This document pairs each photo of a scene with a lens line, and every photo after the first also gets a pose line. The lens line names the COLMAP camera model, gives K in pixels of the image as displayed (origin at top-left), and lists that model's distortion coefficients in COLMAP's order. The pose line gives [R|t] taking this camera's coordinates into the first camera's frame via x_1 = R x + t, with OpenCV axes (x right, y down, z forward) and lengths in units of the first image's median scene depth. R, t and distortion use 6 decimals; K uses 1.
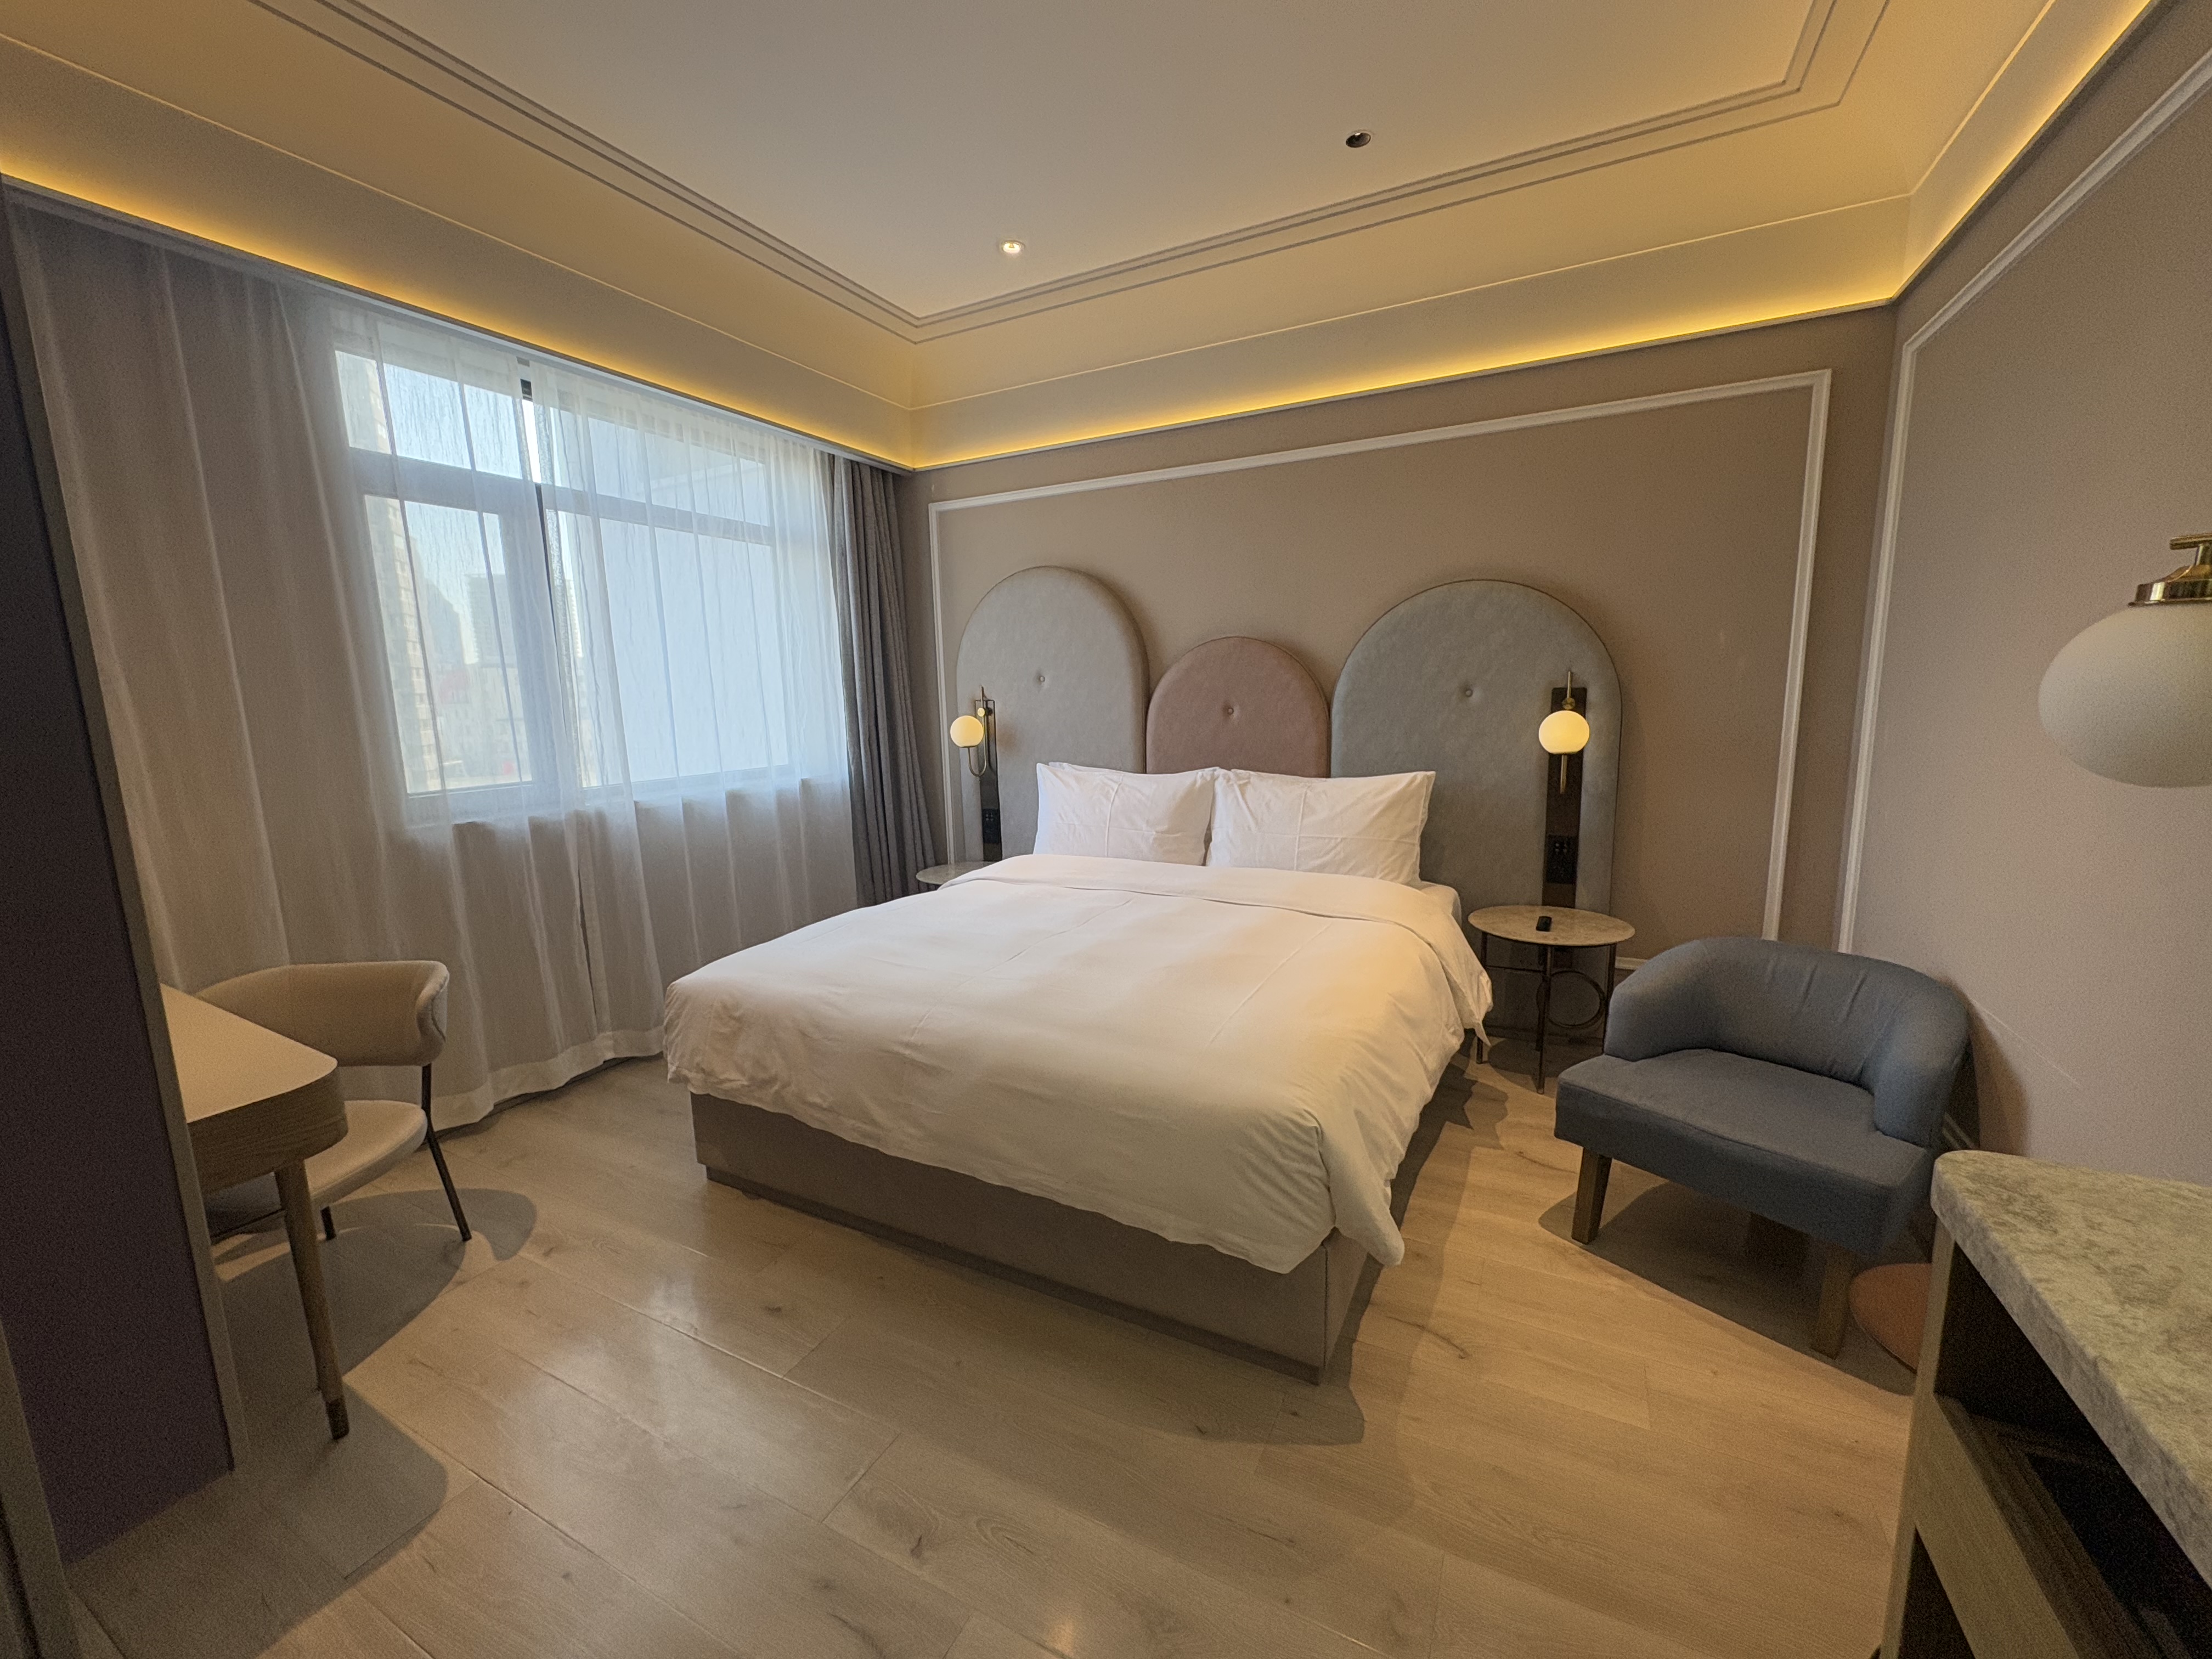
lens RADIAL K [[880.4, 0, 1106.0], [0, 880.4, 829.5], [0, 0, 1]] dist [-0.000339, -0.000020]
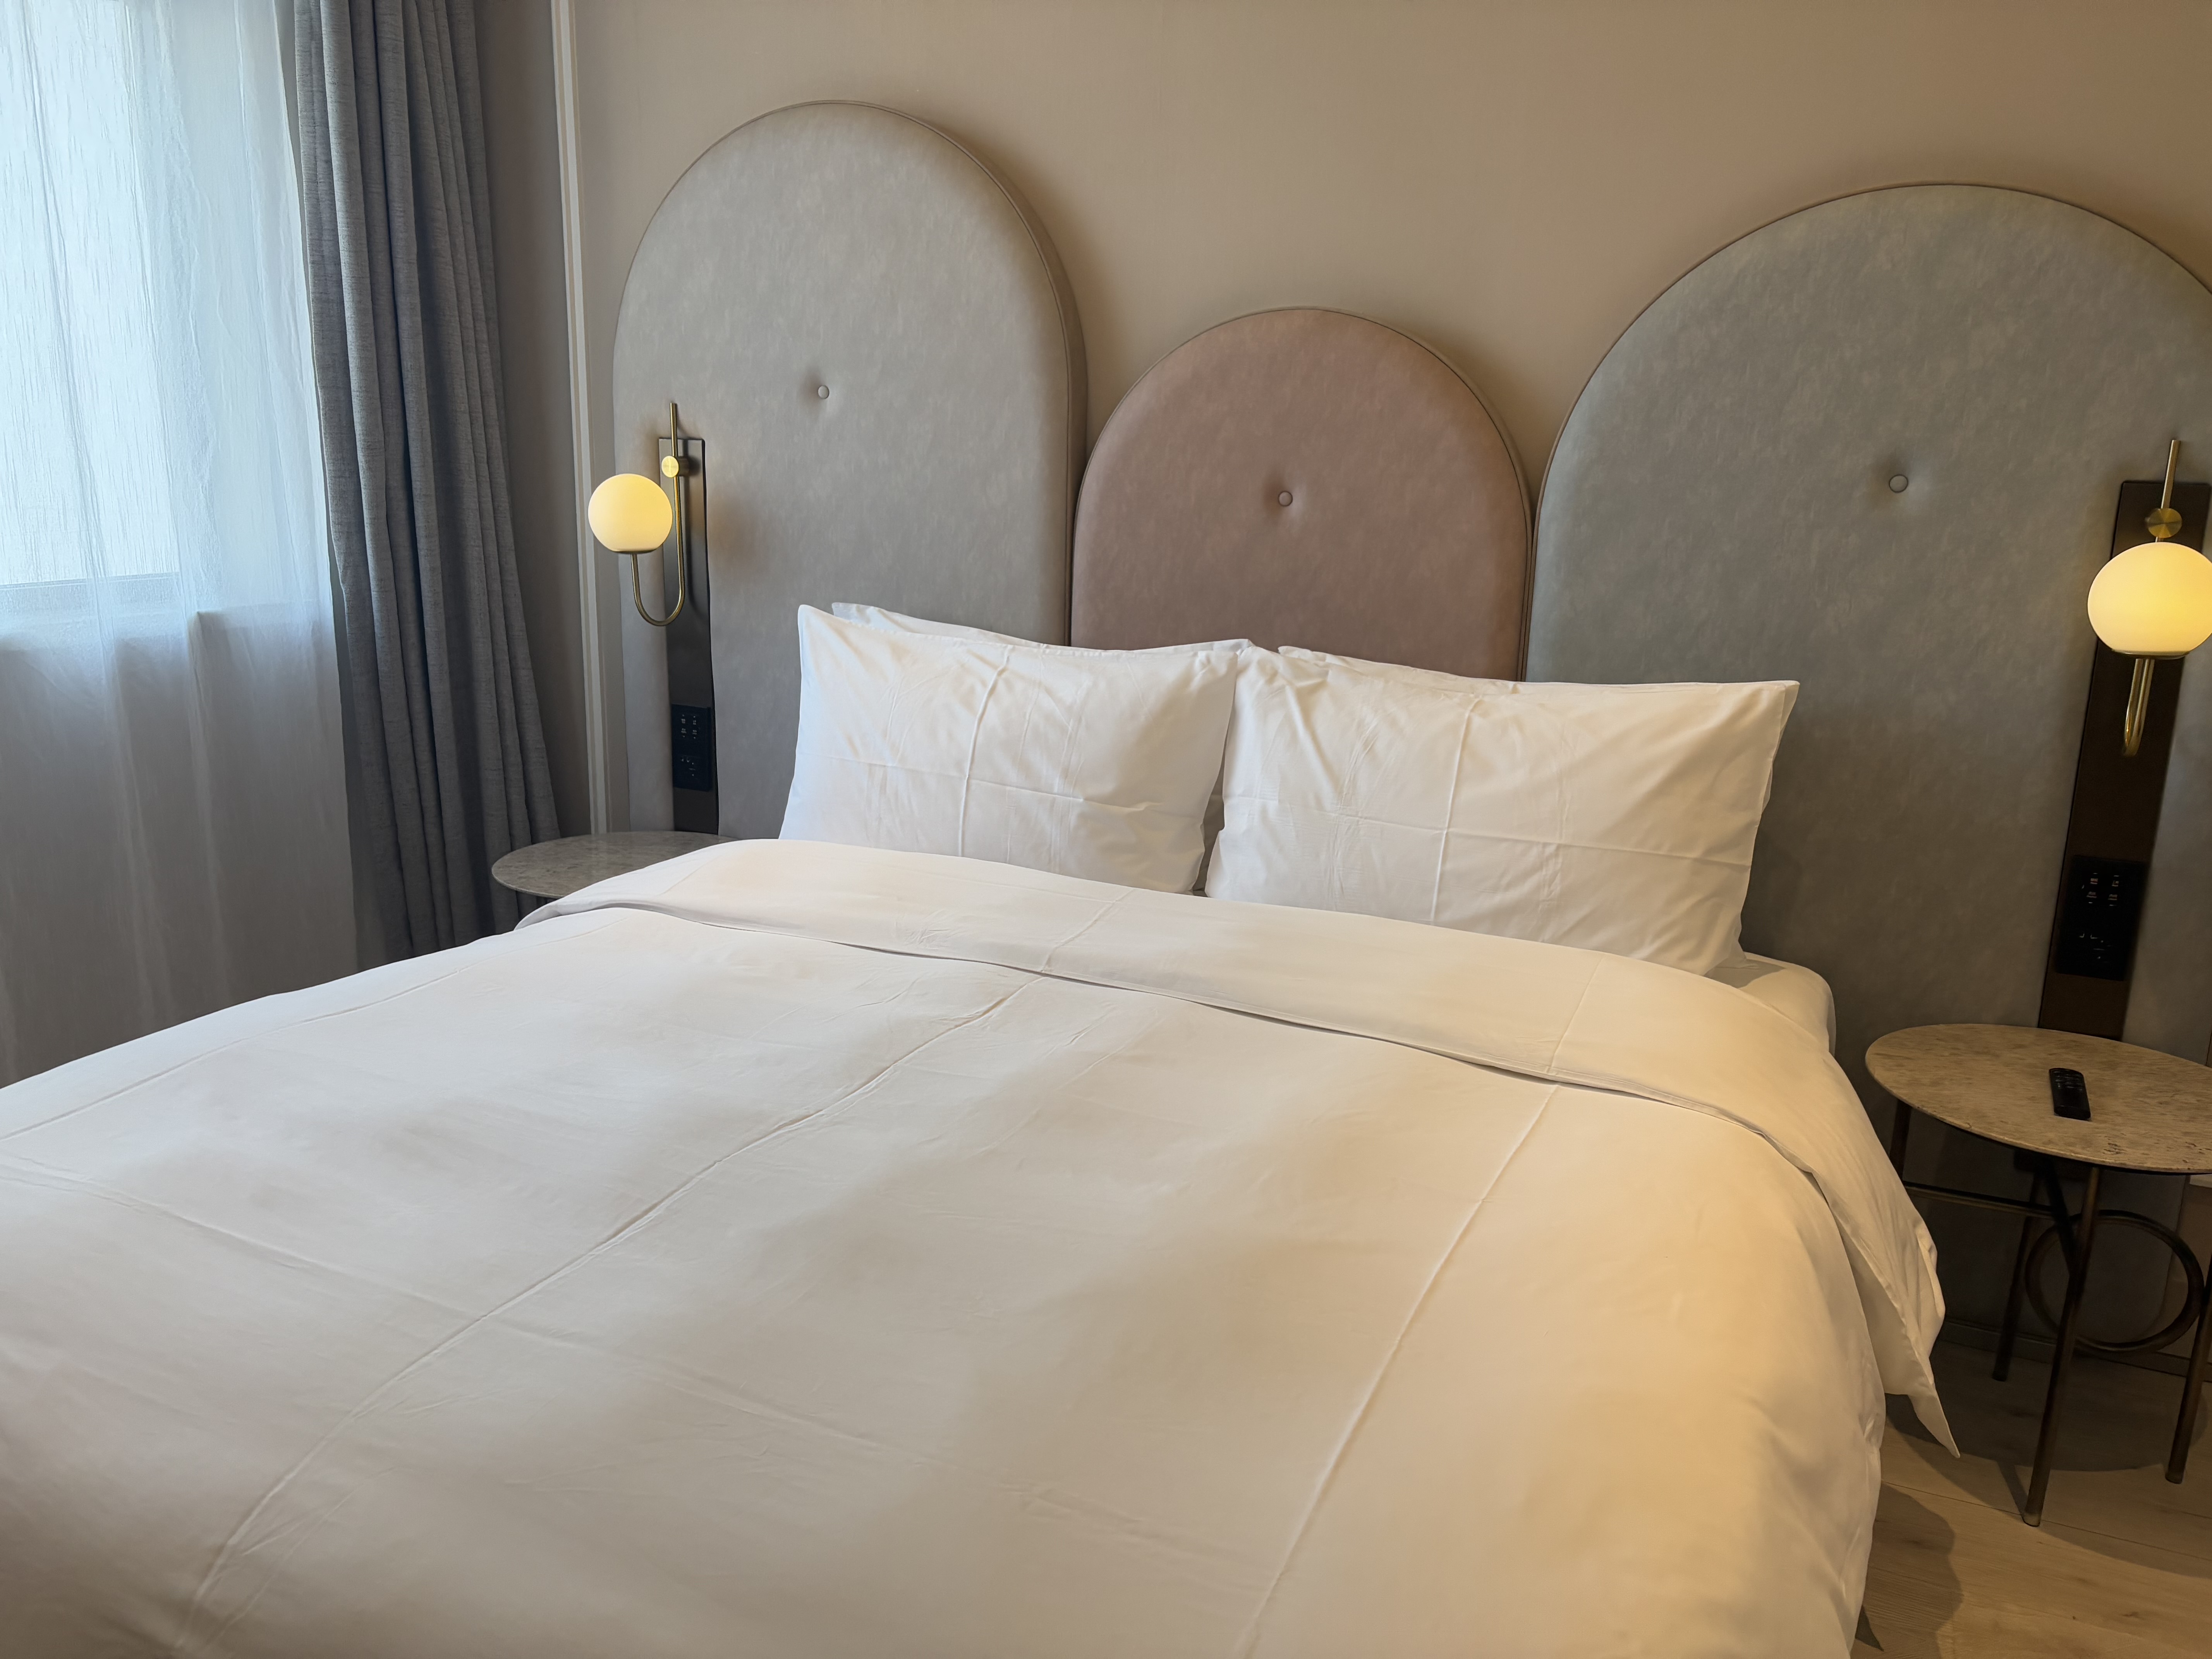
lens RADIAL K [[1648.7, 0, 1106.0], [0, 1648.7, 829.5], [0, 0, 1]] dist [0.124976, -0.198304]
pose [[0.997389, 0.038355, 0.061189, 0.020474], [-0.042903, 0.996273, 0.074830, -0.038773], [-0.058090, -0.077260, 0.995317, 0.248178]]
